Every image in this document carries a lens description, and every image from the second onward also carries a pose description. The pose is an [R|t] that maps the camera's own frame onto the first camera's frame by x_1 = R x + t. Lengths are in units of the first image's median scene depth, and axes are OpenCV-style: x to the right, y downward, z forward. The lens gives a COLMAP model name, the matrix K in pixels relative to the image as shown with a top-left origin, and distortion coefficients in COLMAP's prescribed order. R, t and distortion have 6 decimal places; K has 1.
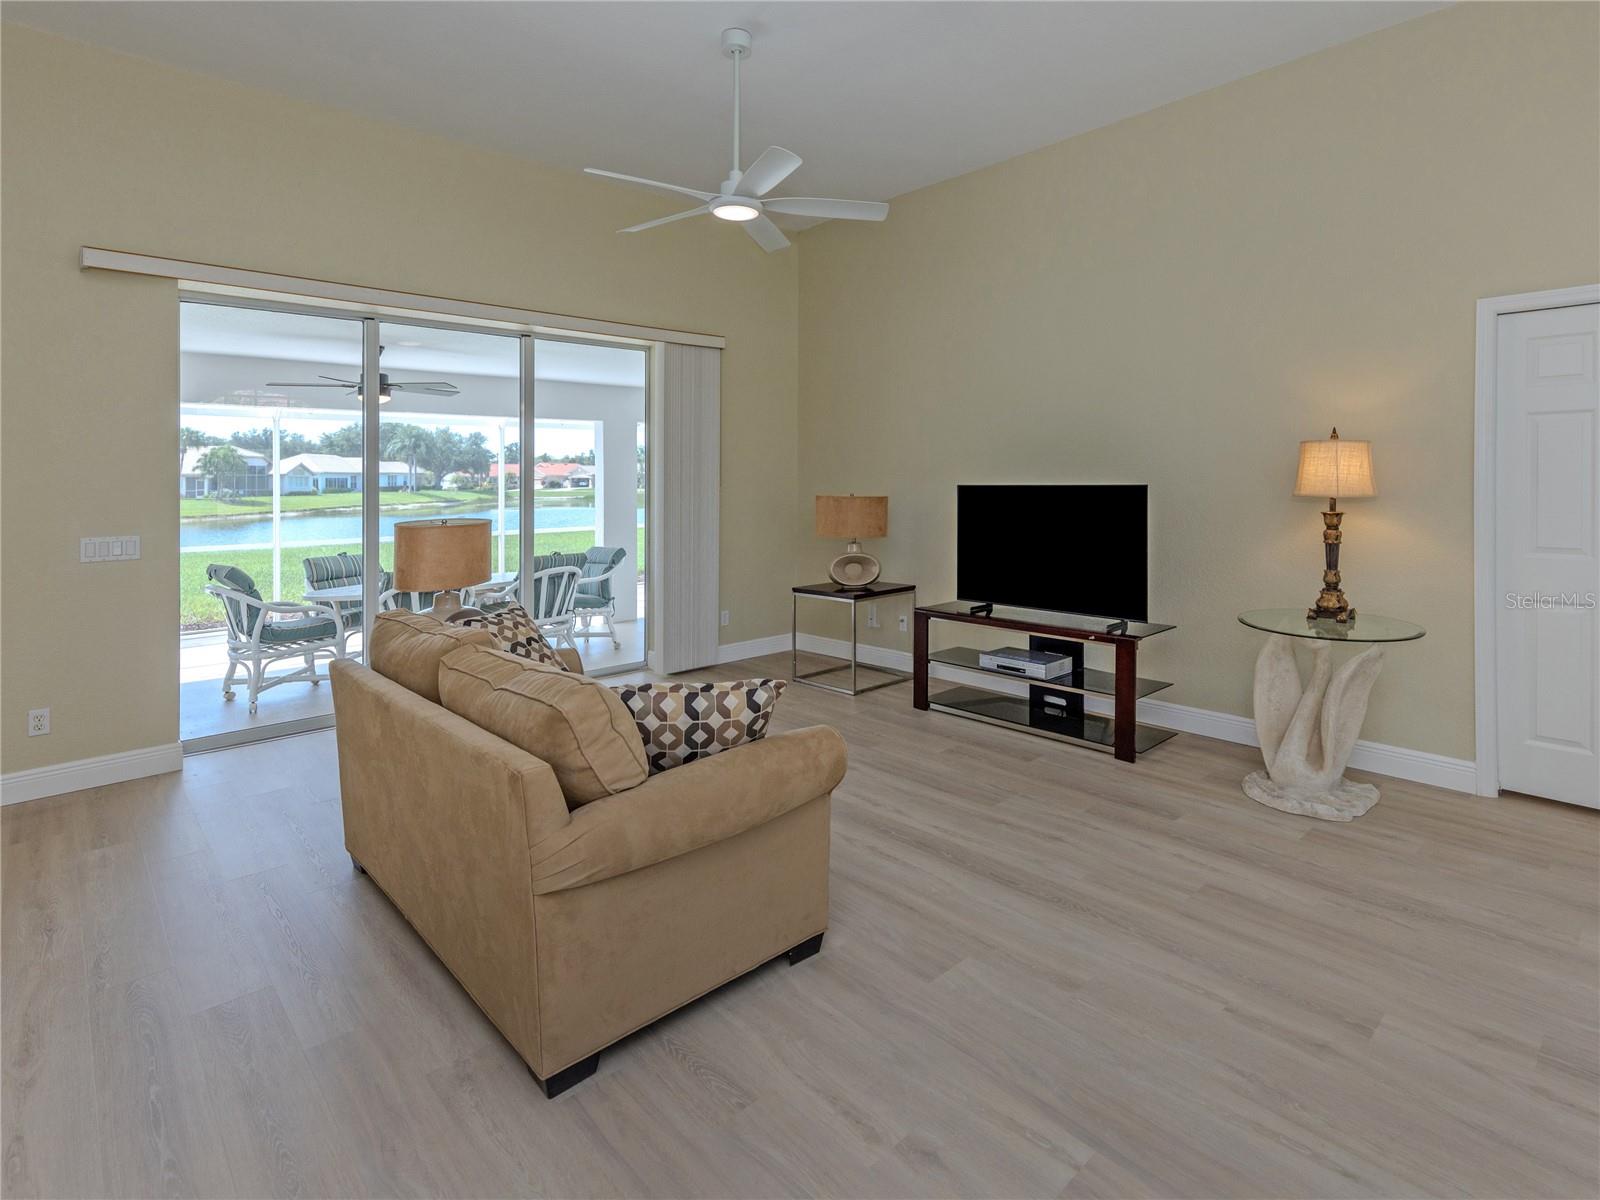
lens RADIAL K [[817.0, 0, 853.4], [0, 817.0, 480.5], [0, 0, 1]] dist [0.003376, 0.000648]
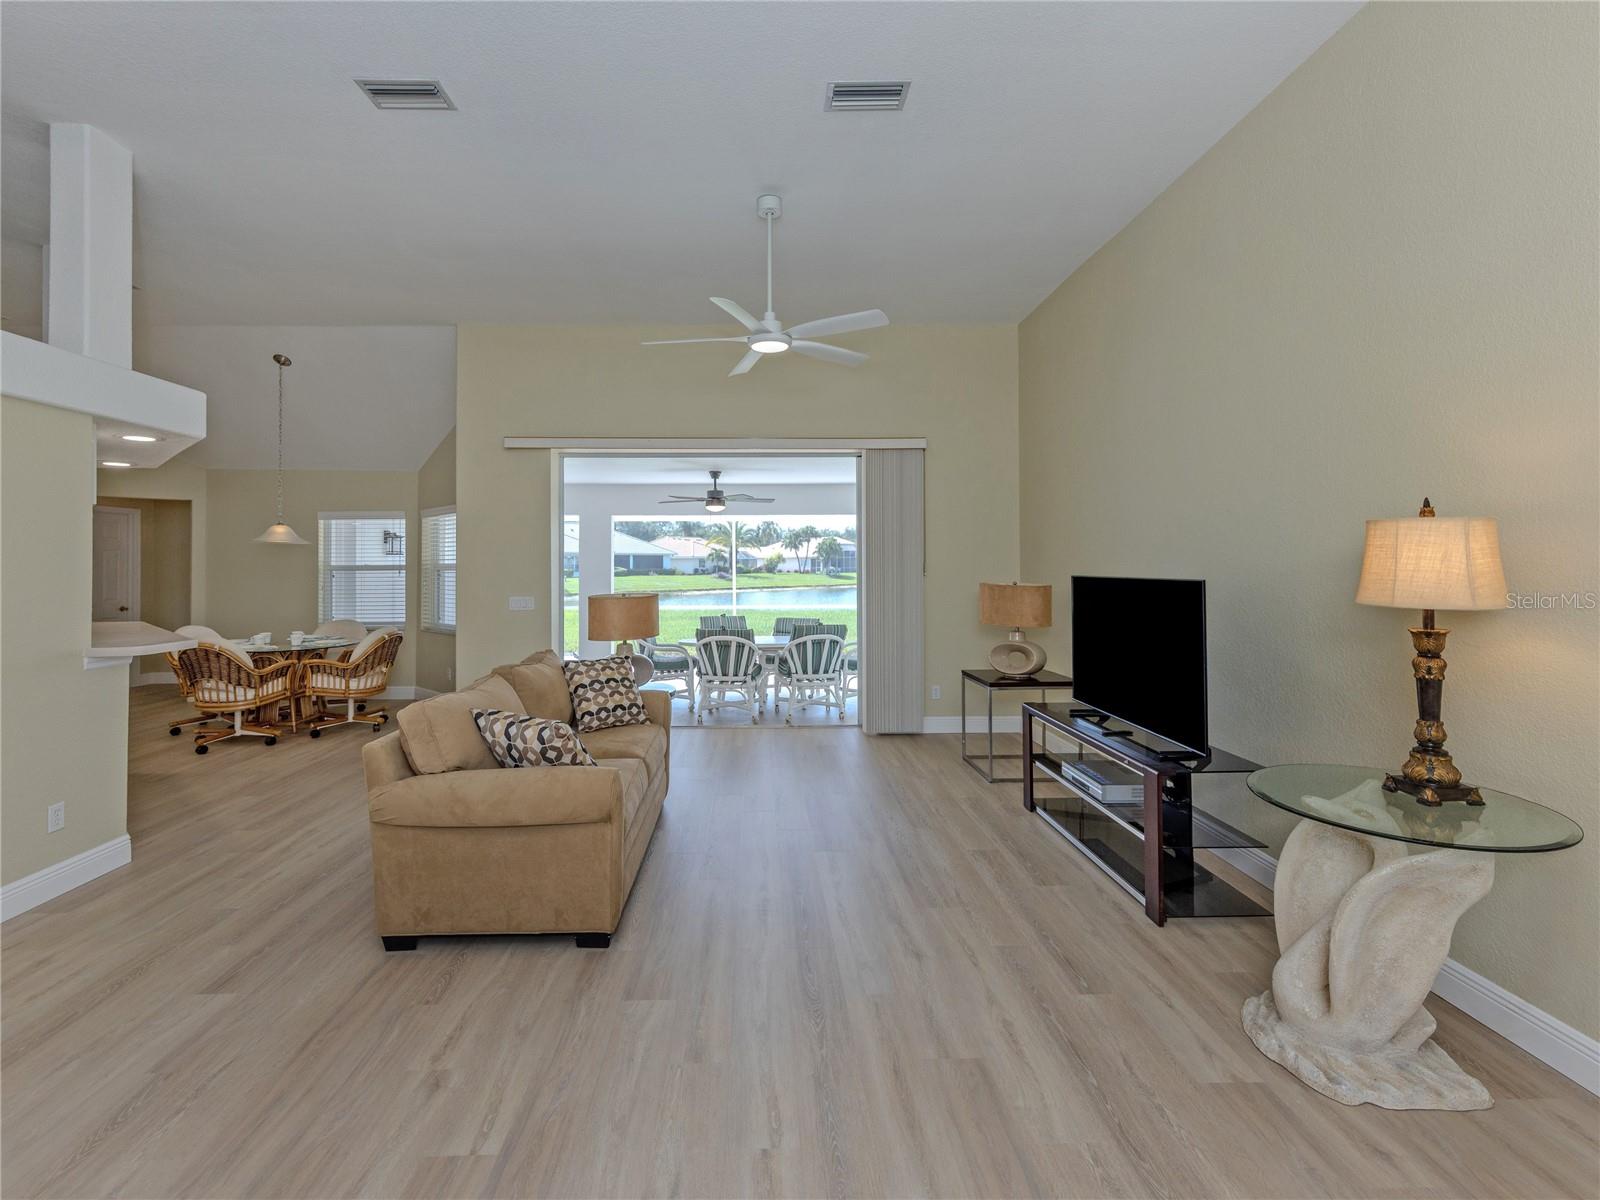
lens RADIAL K [[727.6, 0, 773.3], [0, 727.6, 549.6], [0, 0, 1]] dist [0.005818, 0.000936]
pose [[0.730428, -0.006665, -0.682957, 0.601418], [-0.004456, 0.999885, -0.014523, -0.014120], [0.682975, 0.013651, 0.730314, 0.228010]]
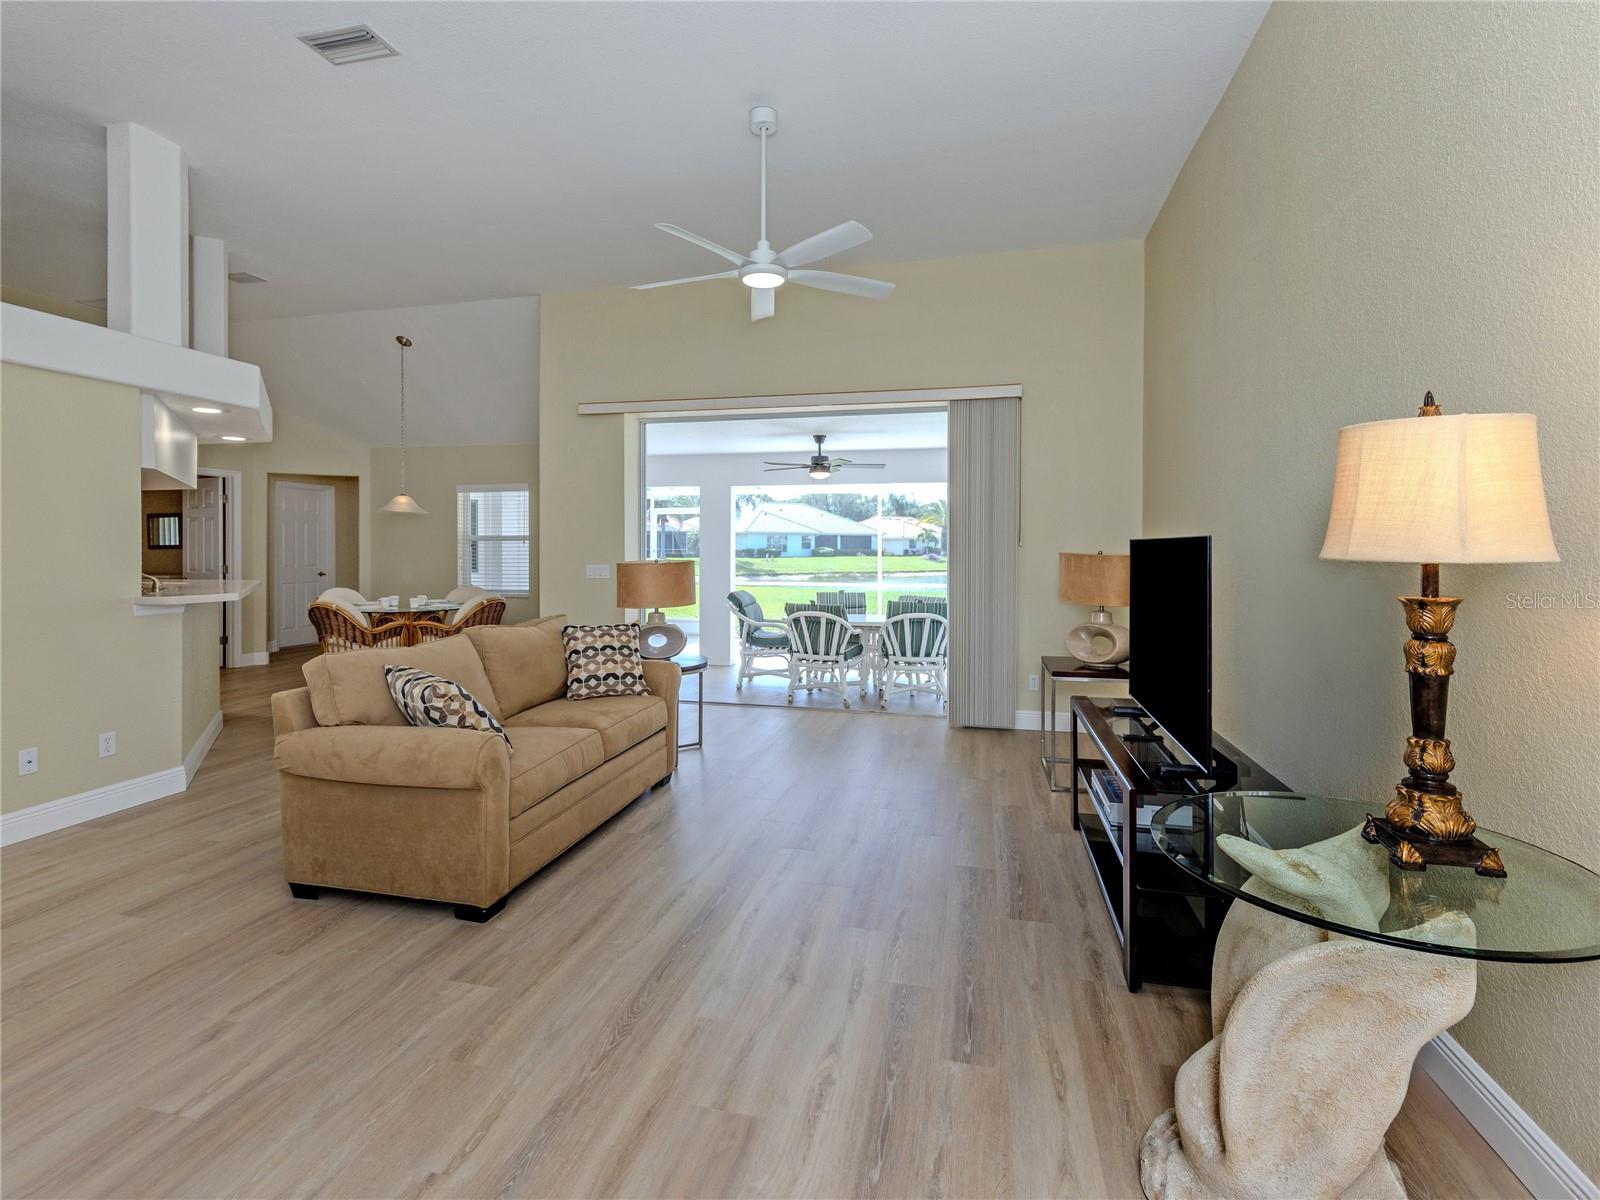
lens RADIAL K [[755.3, 0, 800.7], [0, 755.3, 547.3], [0, 0, 1]] dist [0.008708, -0.000567]
pose [[0.533274, 0.012643, -0.845848, 0.738874], [-0.008947, 0.999917, 0.009305, 0.012004], [0.845895, 0.002606, 0.533342, 0.527151]]
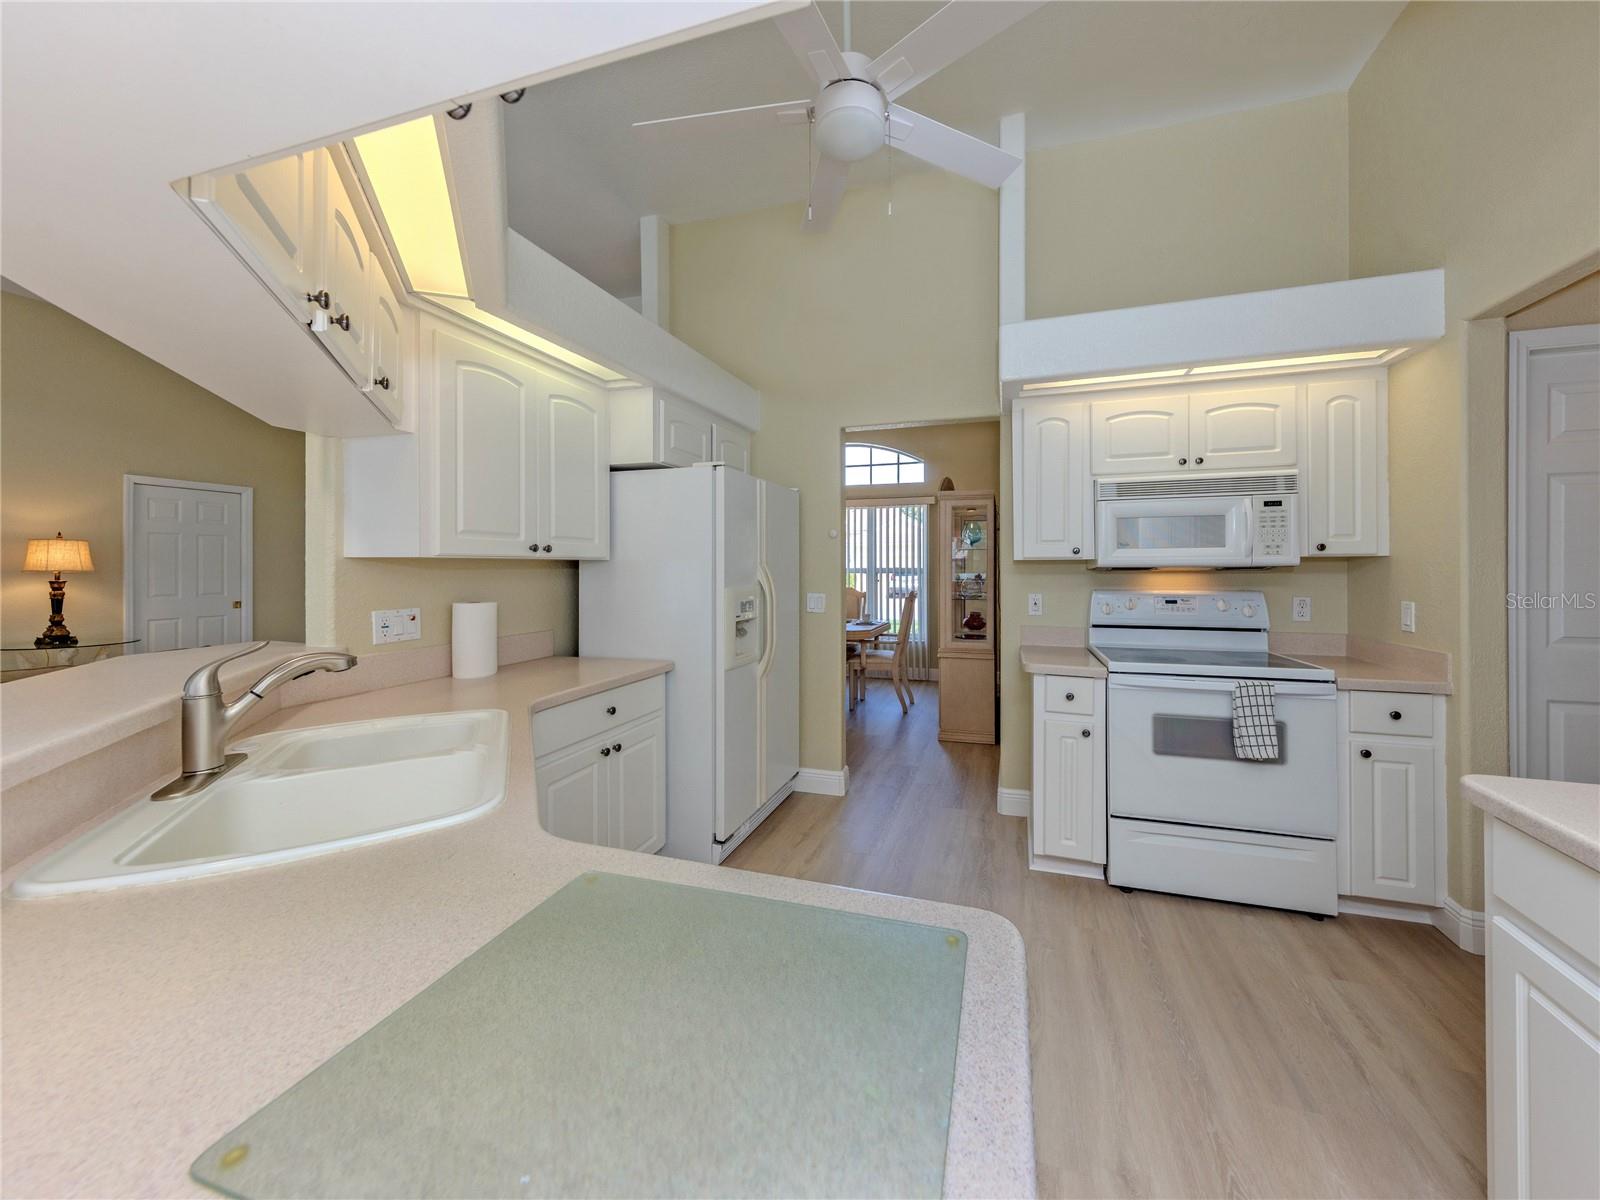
lens RADIAL K [[598.9, 0, 828.7], [0, 598.9, 579.1], [0, 0, 1]] dist [0.002762, 0.000168]
pose [[-0.482505, -0.006098, 0.875872, -1.344538], [0.012255, 0.999831, 0.013712, 0.037820], [-0.875807, 0.017350, -0.482349, 0.171164]]
